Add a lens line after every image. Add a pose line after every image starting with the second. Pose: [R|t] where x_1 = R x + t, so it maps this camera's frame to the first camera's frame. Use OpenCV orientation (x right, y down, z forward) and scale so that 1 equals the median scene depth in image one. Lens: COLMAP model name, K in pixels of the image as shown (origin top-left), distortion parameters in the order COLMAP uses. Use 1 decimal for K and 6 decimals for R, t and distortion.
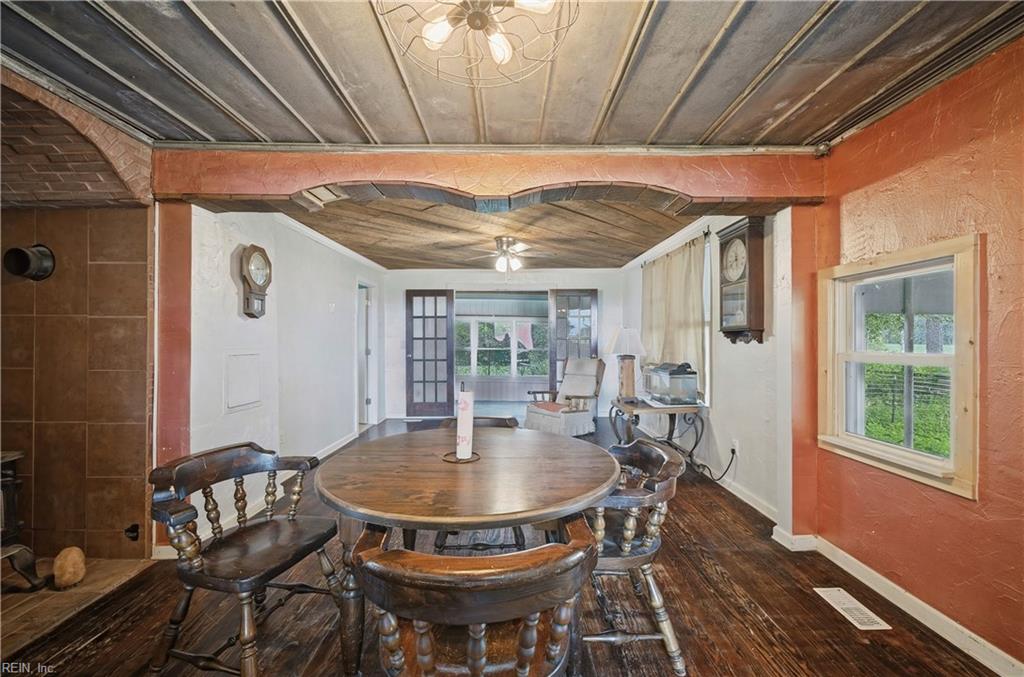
lens RADIAL K [[406.5, 0, 516.7], [0, 406.5, 341.1], [0, 0, 1]] dist [0.004527, -0.003000]
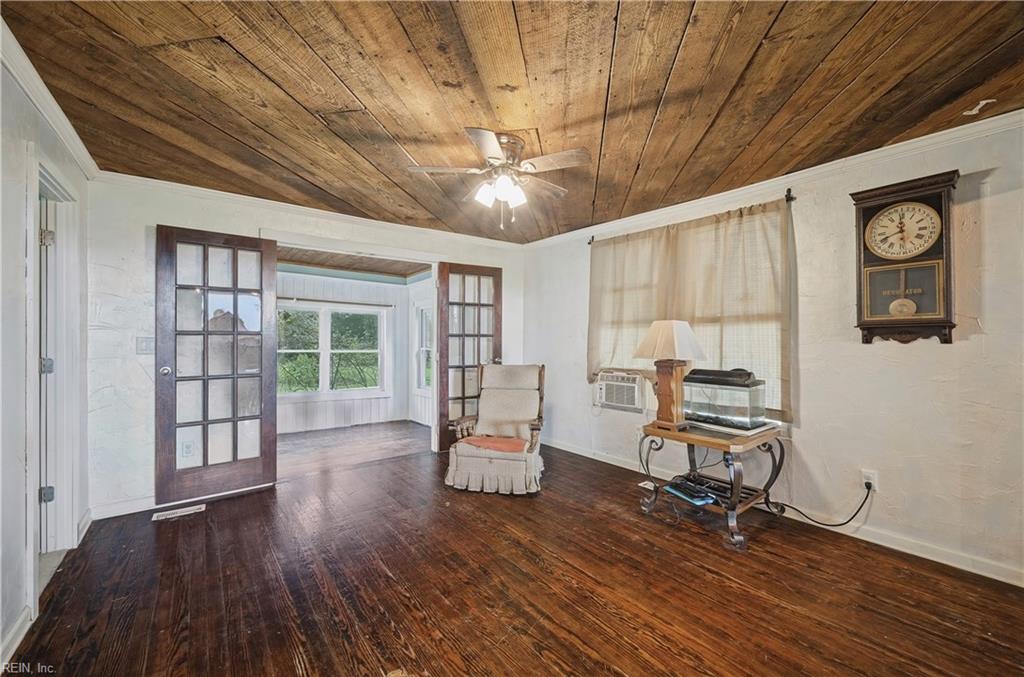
lens RADIAL K [[406.5, 0, 512.0], [0, 406.5, 337.9], [0, 0, 1]] dist [0.004527, -0.003000]
pose [[0.799156, 0.007280, 0.601080, -0.633183], [-0.002882, 0.999962, -0.008279, 0.005717], [-0.601117, 0.004884, 0.799146, 1.100312]]
